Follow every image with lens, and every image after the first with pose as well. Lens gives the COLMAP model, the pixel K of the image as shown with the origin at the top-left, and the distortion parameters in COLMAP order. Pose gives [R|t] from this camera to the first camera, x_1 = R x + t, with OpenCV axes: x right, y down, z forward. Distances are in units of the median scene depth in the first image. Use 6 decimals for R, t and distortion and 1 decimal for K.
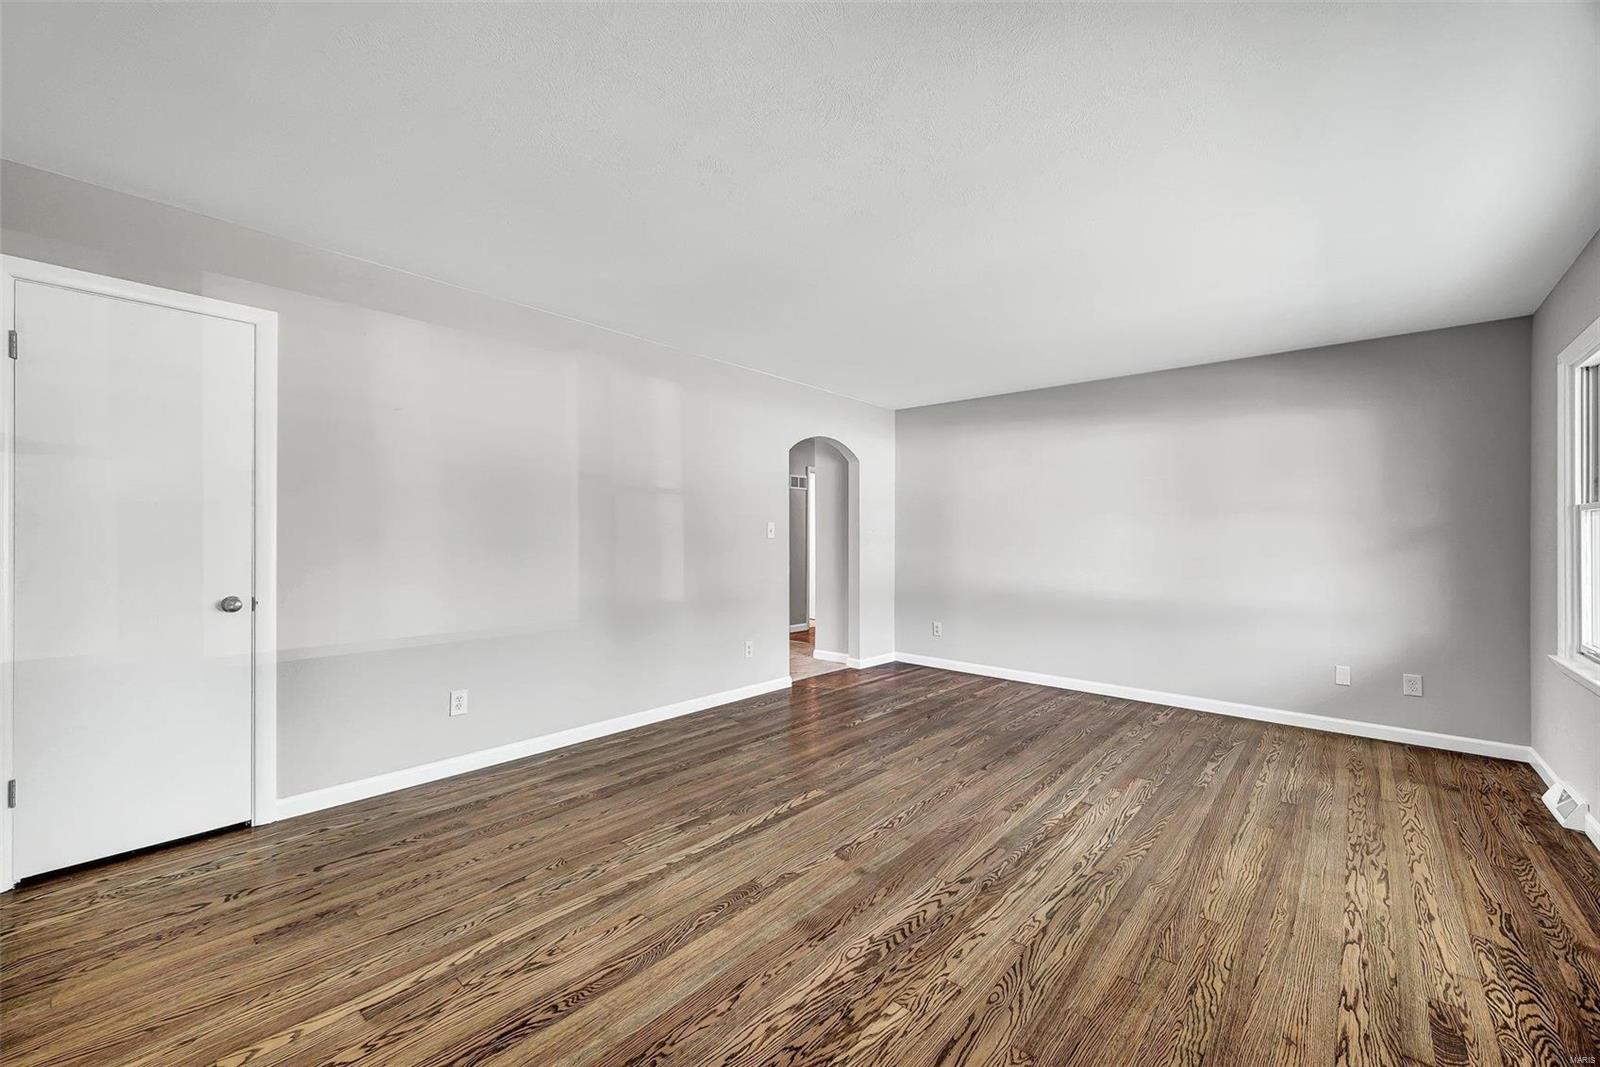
lens RADIAL K [[652.5, 0, 796.7], [0, 652.5, 527.3], [0, 0, 1]] dist [0.001899, 0.000803]
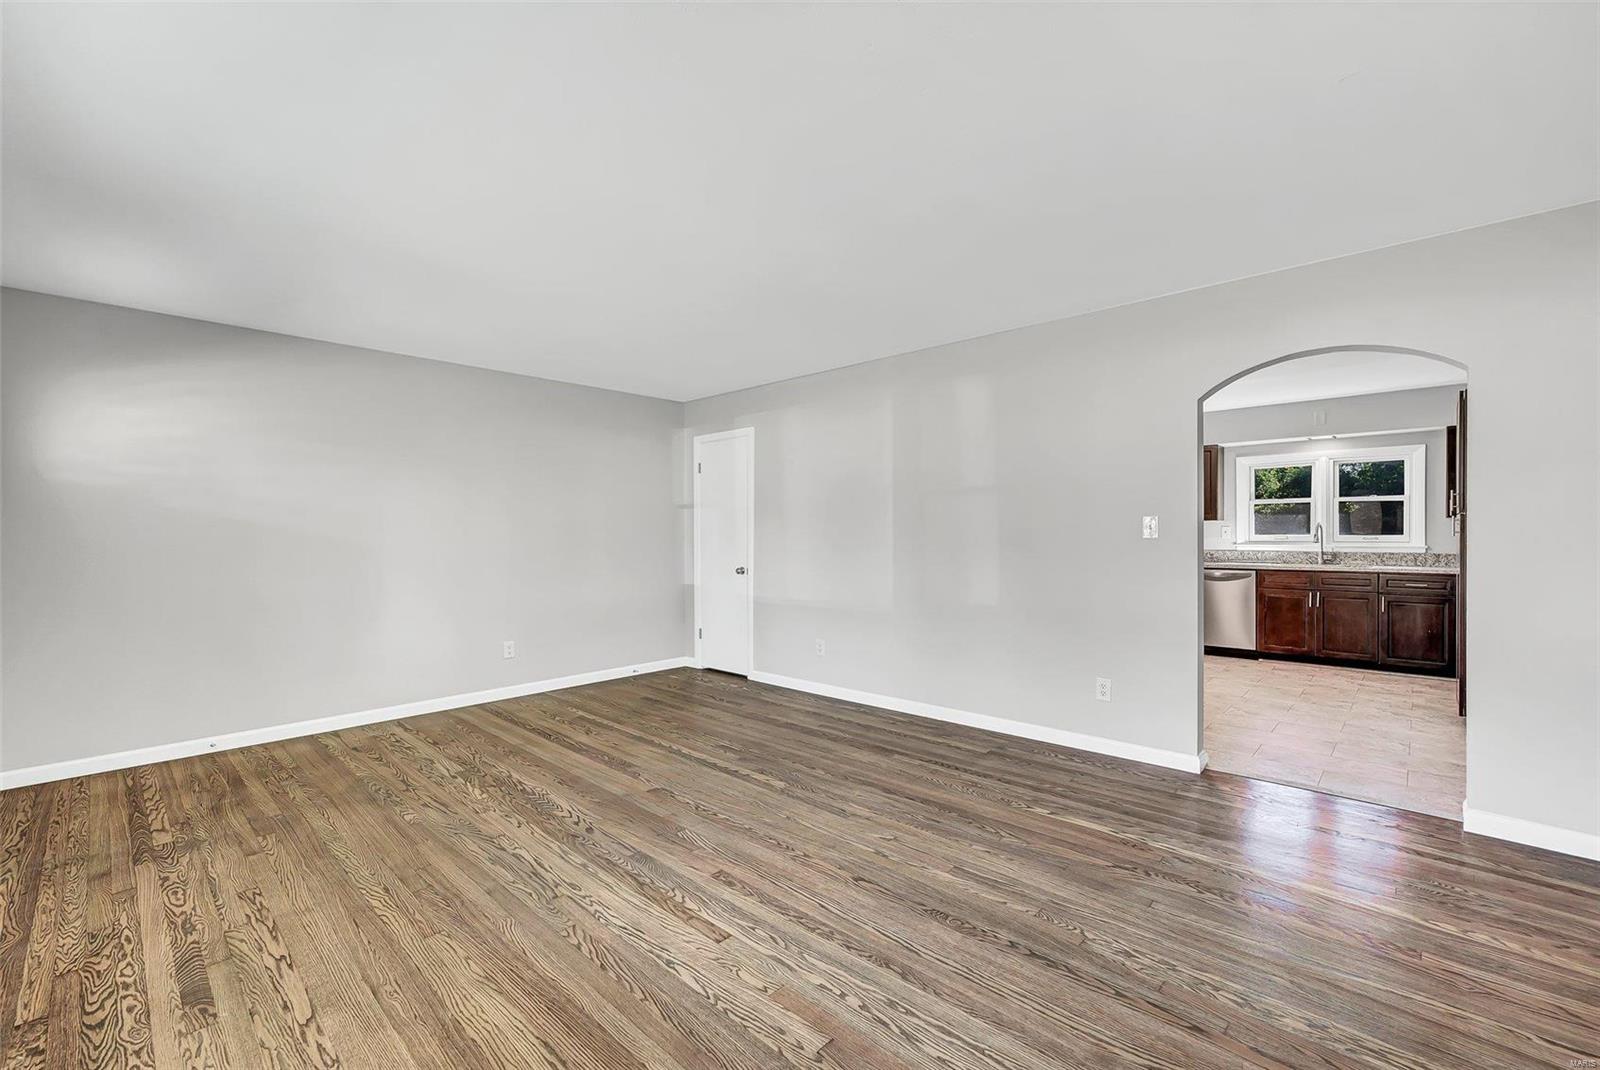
lens RADIAL K [[652.5, 0, 795.3], [0, 652.5, 545.4], [0, 0, 1]] dist [0.001899, 0.000803]
pose [[-0.036318, 0.006659, -0.999318, 1.186169], [0.019034, 0.999801, 0.005971, 0.023787], [0.999159, -0.018804, -0.036438, 1.190711]]
